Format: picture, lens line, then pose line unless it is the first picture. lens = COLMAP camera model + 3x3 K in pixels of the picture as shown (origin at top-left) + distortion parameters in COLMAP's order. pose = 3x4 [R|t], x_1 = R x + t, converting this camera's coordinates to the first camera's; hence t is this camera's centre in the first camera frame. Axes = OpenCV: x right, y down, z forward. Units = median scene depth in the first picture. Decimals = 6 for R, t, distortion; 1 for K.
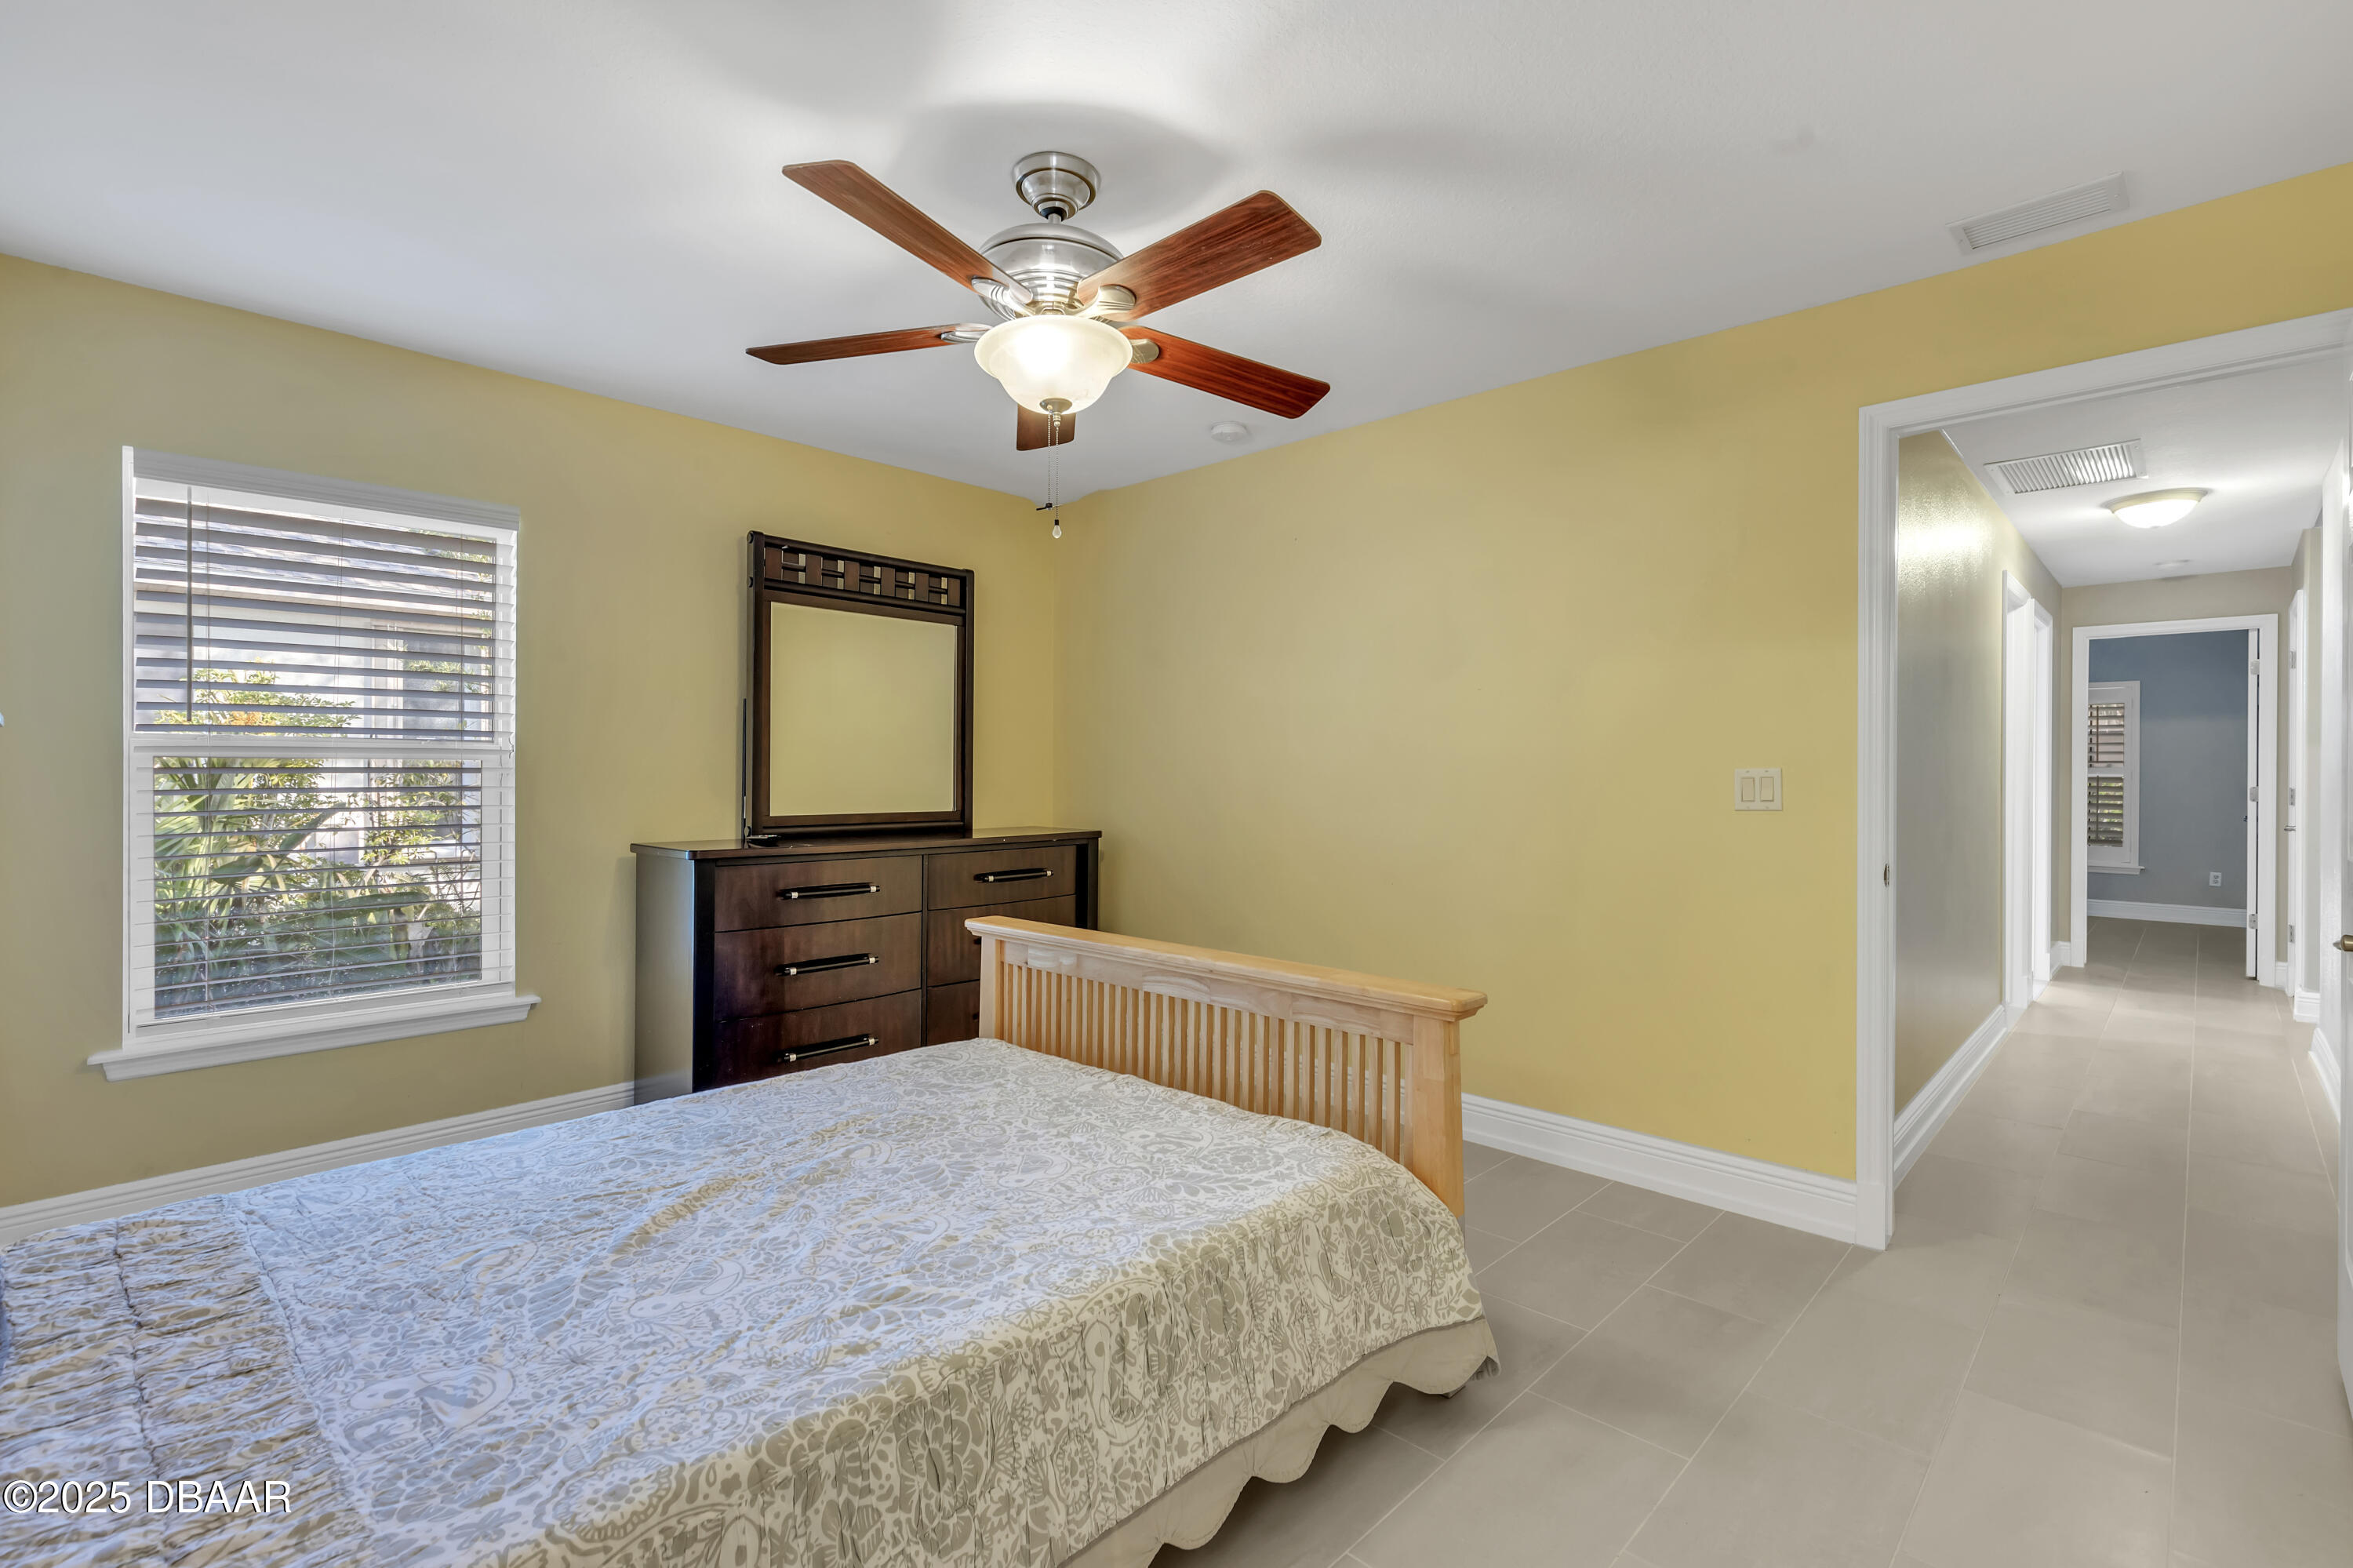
lens RADIAL K [[1072.3, 0, 1174.2], [0, 1072.3, 758.7], [0, 0, 1]] dist [0.004310, -0.000420]
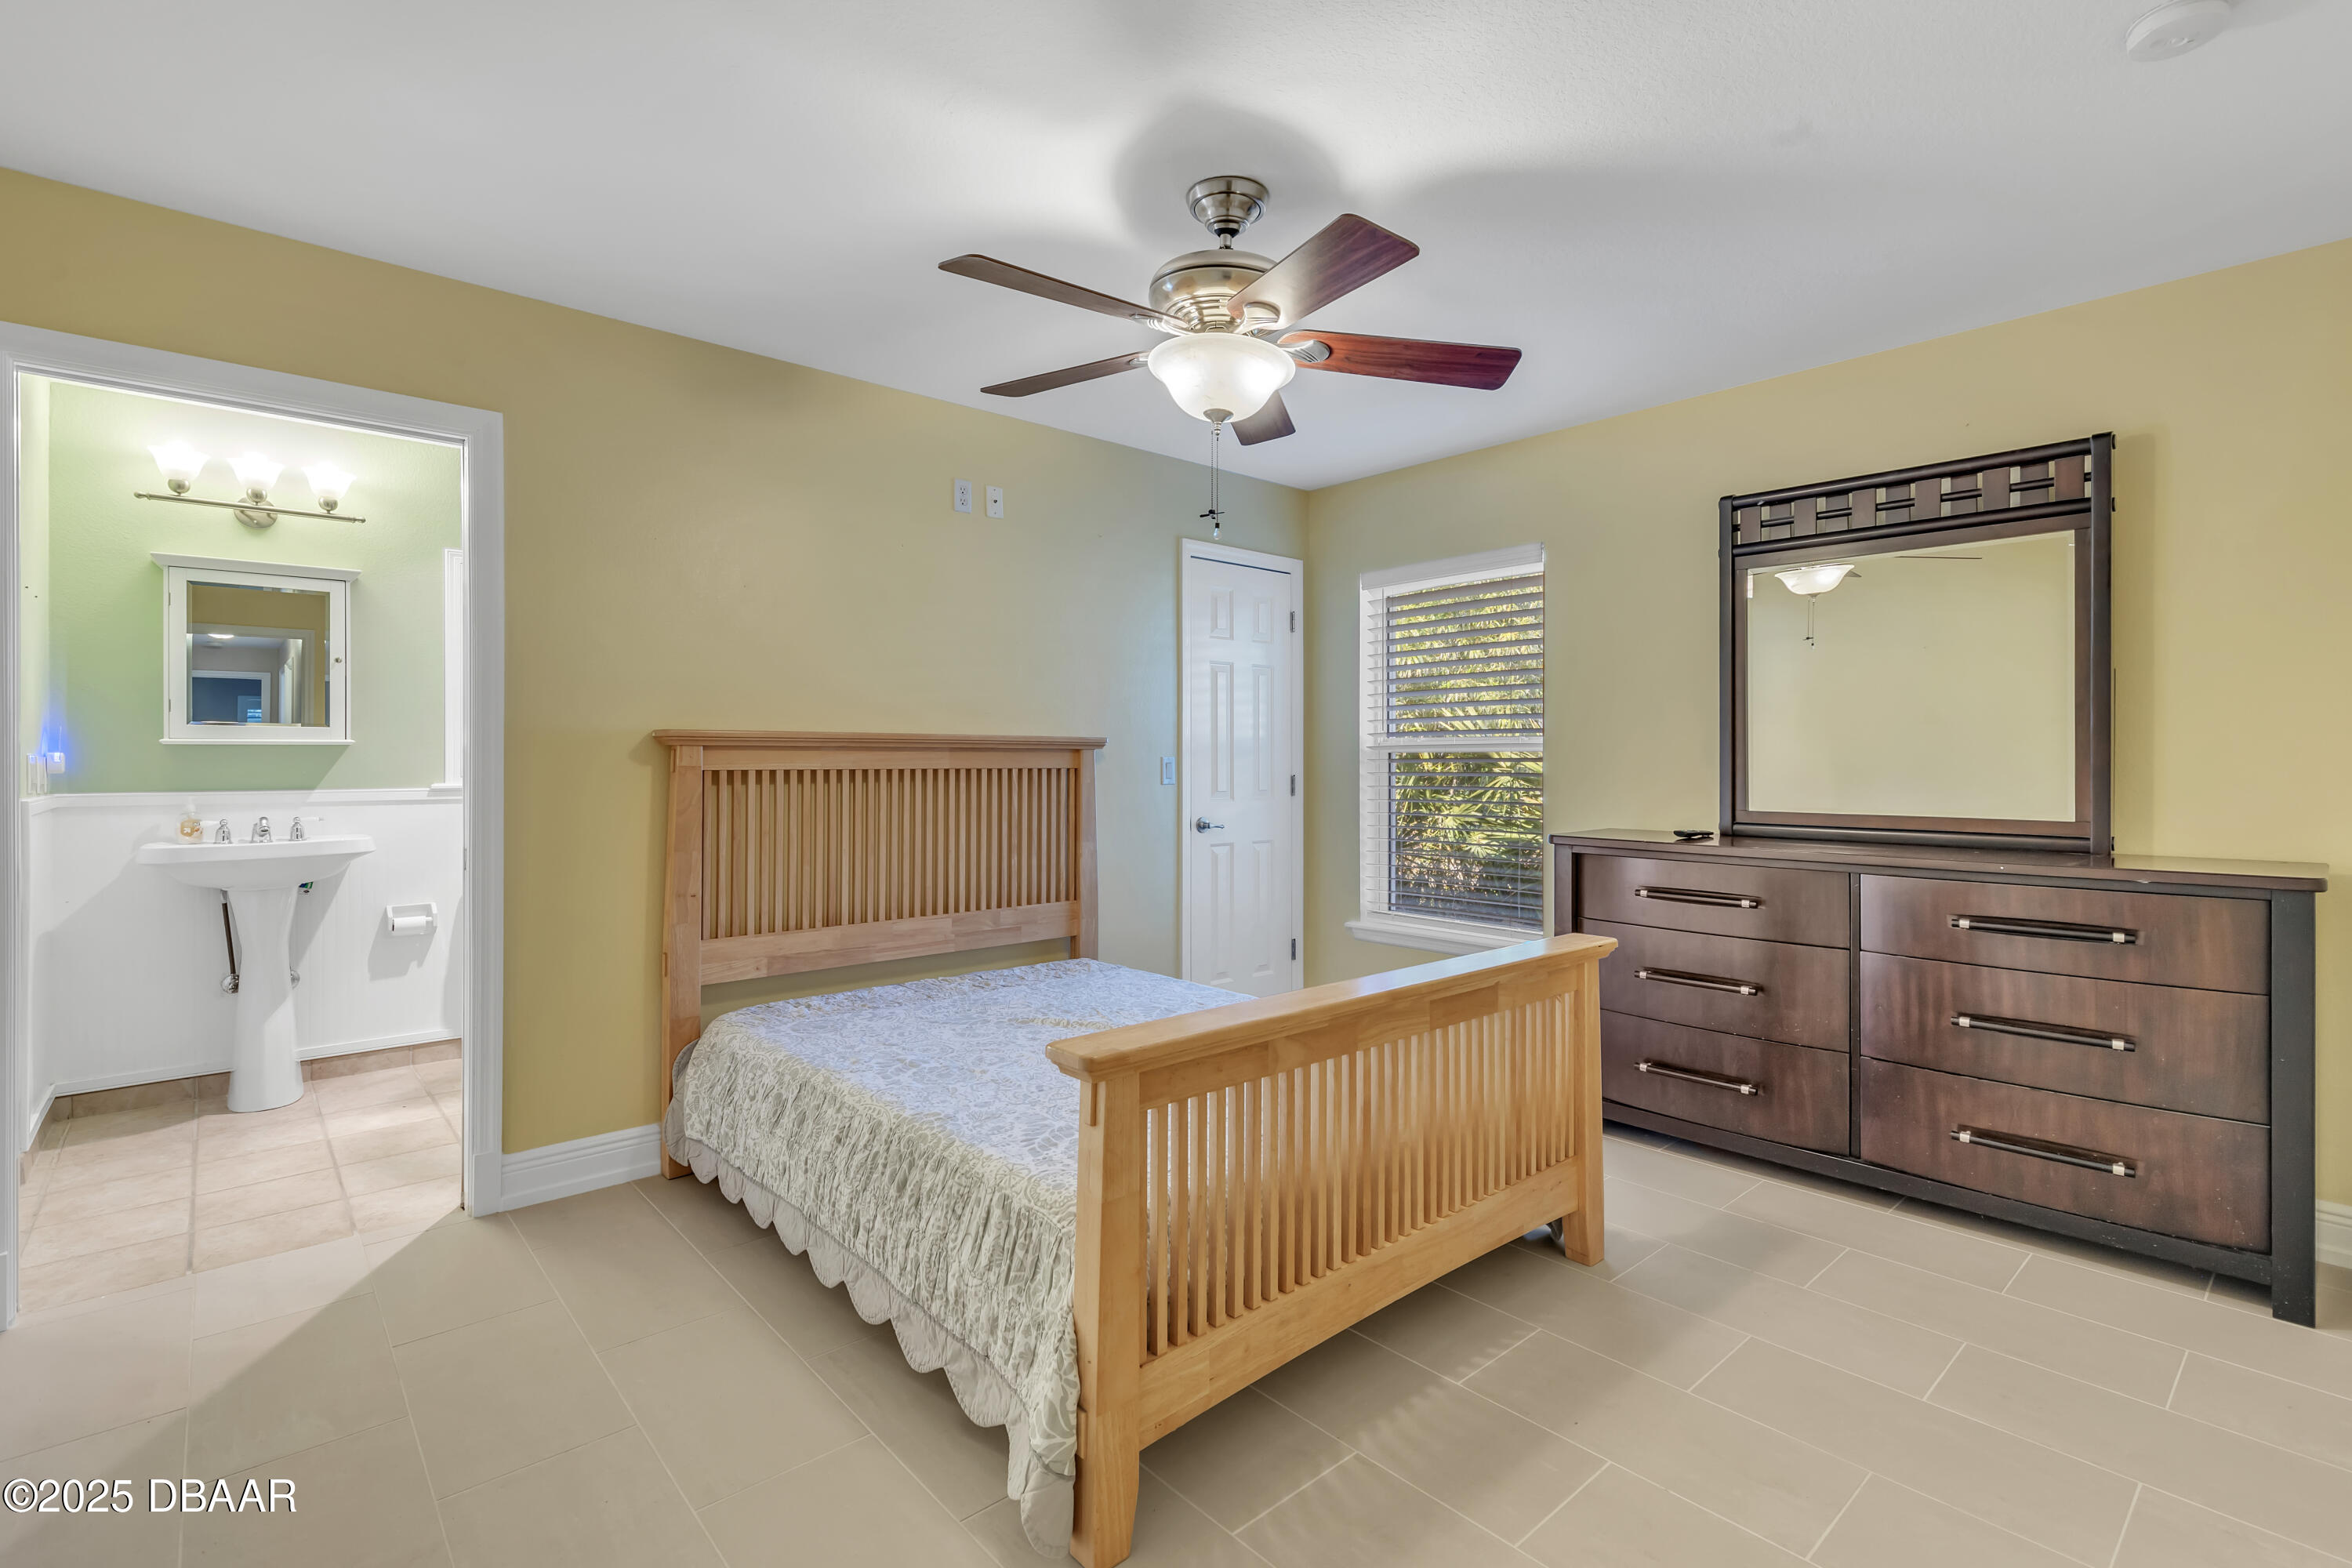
lens RADIAL K [[1071.8, 0, 1173.7], [0, 1071.8, 758.7], [0, 0, 1]] dist [0.004310, -0.000420]
pose [[-0.081676, -0.002810, -0.996655, 0.546786], [0.012240, 0.999918, -0.003822, 0.007934], [0.996584, -0.012511, -0.081634, 0.602017]]
